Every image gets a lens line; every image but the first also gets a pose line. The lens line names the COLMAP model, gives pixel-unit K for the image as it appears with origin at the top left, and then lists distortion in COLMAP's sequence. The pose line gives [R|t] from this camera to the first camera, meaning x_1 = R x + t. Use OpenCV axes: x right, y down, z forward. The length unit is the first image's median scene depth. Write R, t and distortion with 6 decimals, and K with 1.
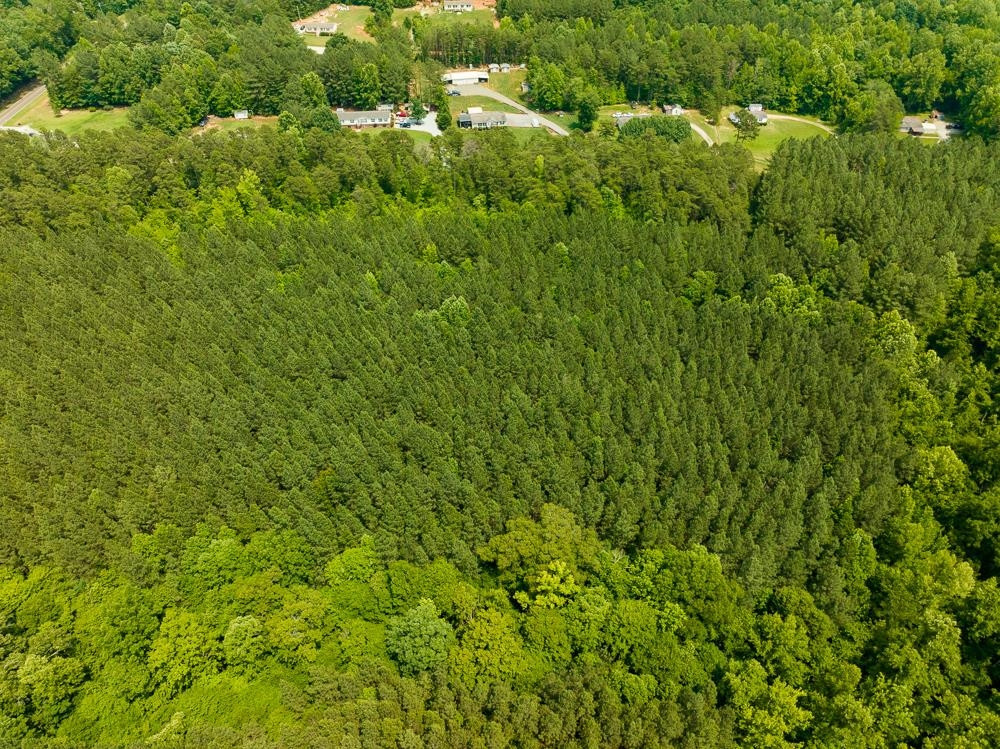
lens RADIAL K [[752.9, 0, 500.0], [0, 752.9, 374.5], [0, 0, 1]] dist [-0.041520, 0.031515]
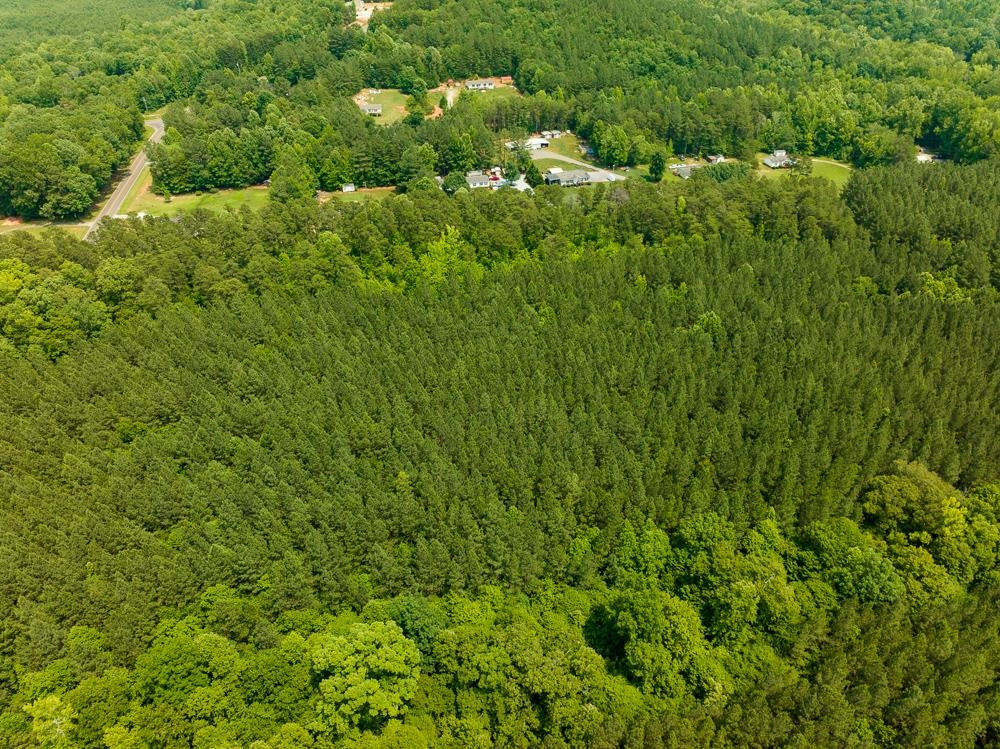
lens RADIAL K [[752.9, 0, 500.0], [0, 752.9, 374.5], [0, 0, 1]] dist [-0.041520, 0.031515]
pose [[0.980424, -0.112241, 0.161773, -0.316249], [0.128195, 0.987492, -0.091789, 0.031165], [-0.149447, 0.110730, 0.982550, -0.031330]]
